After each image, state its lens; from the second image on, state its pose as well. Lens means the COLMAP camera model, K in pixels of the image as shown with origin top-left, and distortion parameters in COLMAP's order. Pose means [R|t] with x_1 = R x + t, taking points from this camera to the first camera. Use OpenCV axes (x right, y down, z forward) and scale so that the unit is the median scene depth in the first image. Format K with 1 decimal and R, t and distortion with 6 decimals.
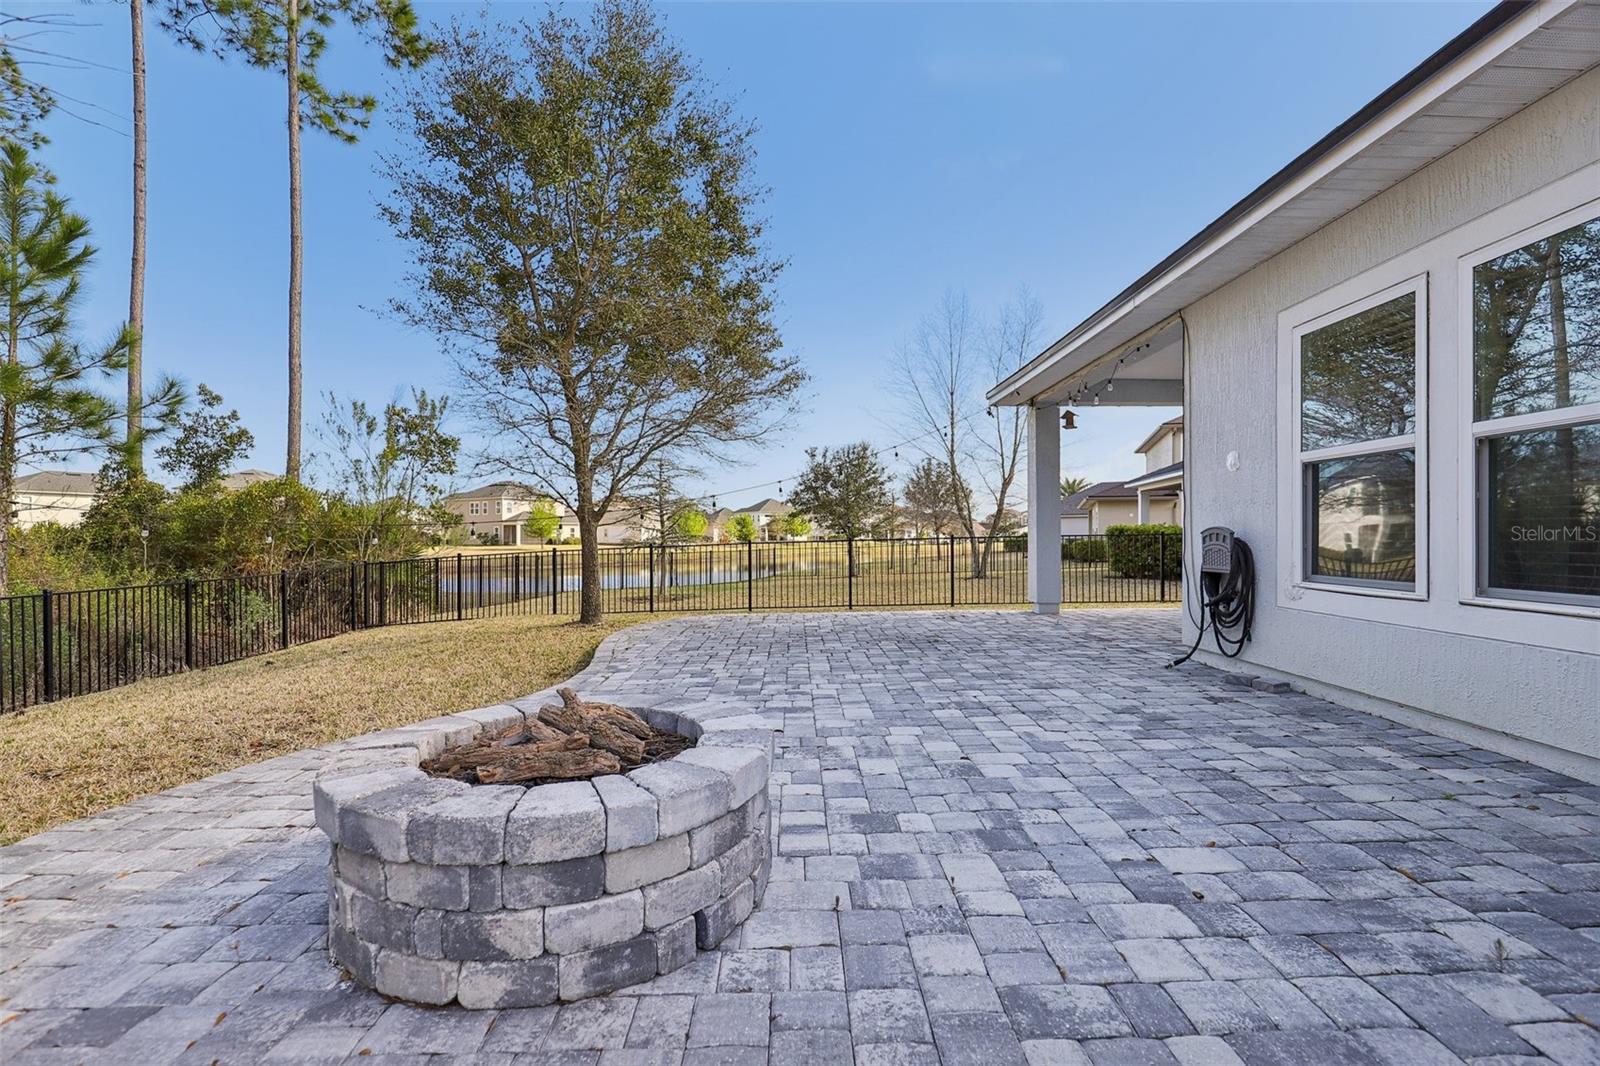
lens RADIAL K [[724.8, 0, 808.6], [0, 724.8, 535.6], [0, 0, 1]] dist [-0.001772, 0.000151]
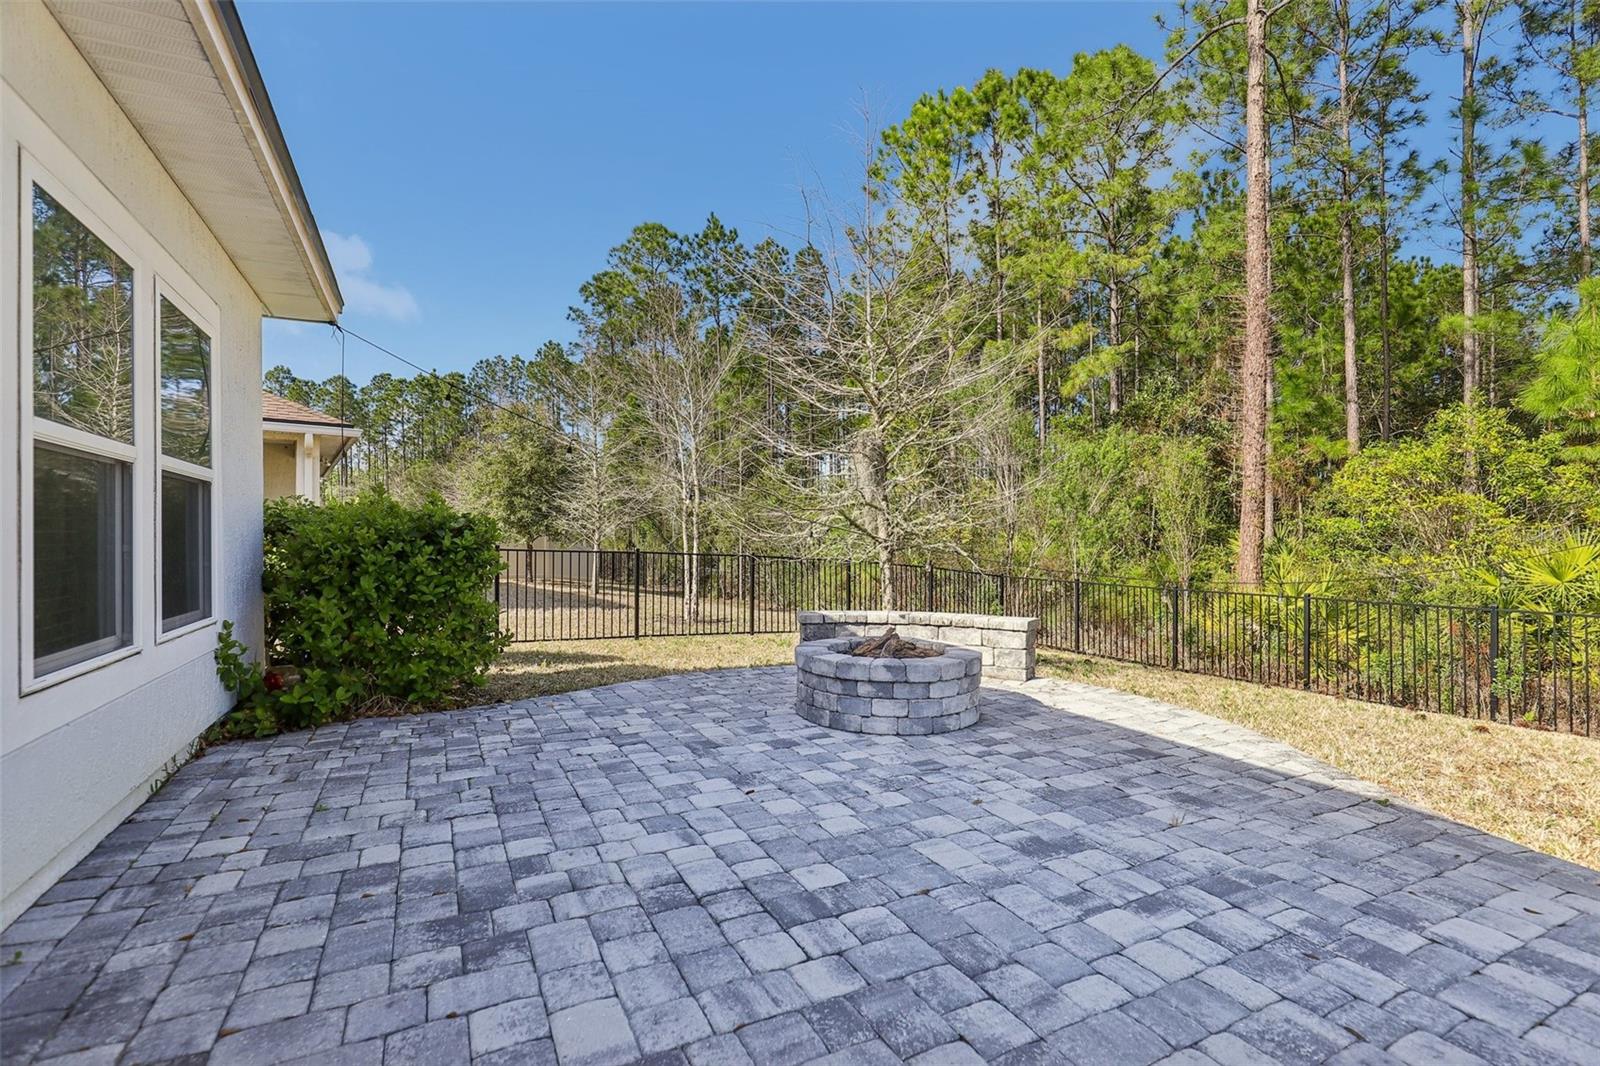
lens RADIAL K [[724.8, 0, 805.5], [0, 724.8, 534.1], [0, 0, 1]] dist [-0.001772, 0.000151]
pose [[-0.898926, 0.000463, -0.438100, 0.736883], [0.000700, 1.000000, -0.000381, -0.060762], [0.438099, -0.000649, -0.898926, 2.437227]]
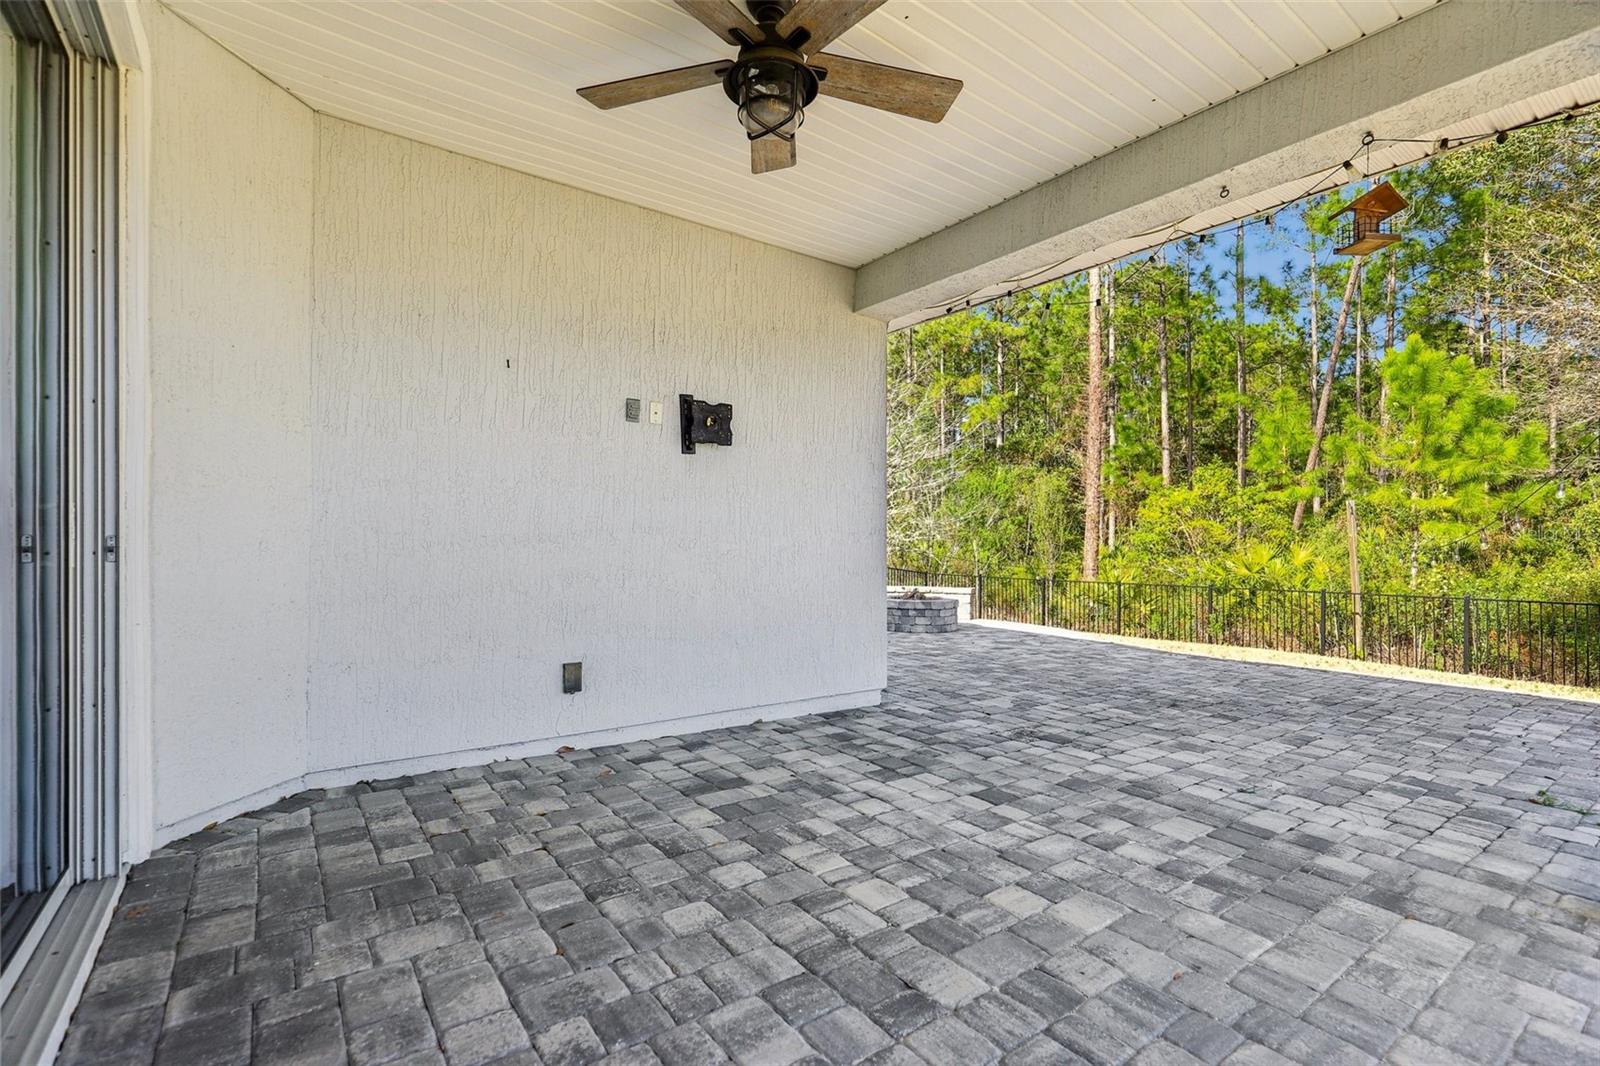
lens RADIAL K [[724.8, 0, 809.8], [0, 724.8, 541.8], [0, 0, 1]] dist [-0.001772, 0.000151]
pose [[-0.819059, -0.004022, -0.573696, 2.402969], [-0.005617, 0.999984, 0.001009, -0.071537], [0.573682, 0.004049, -0.819068, 3.709678]]
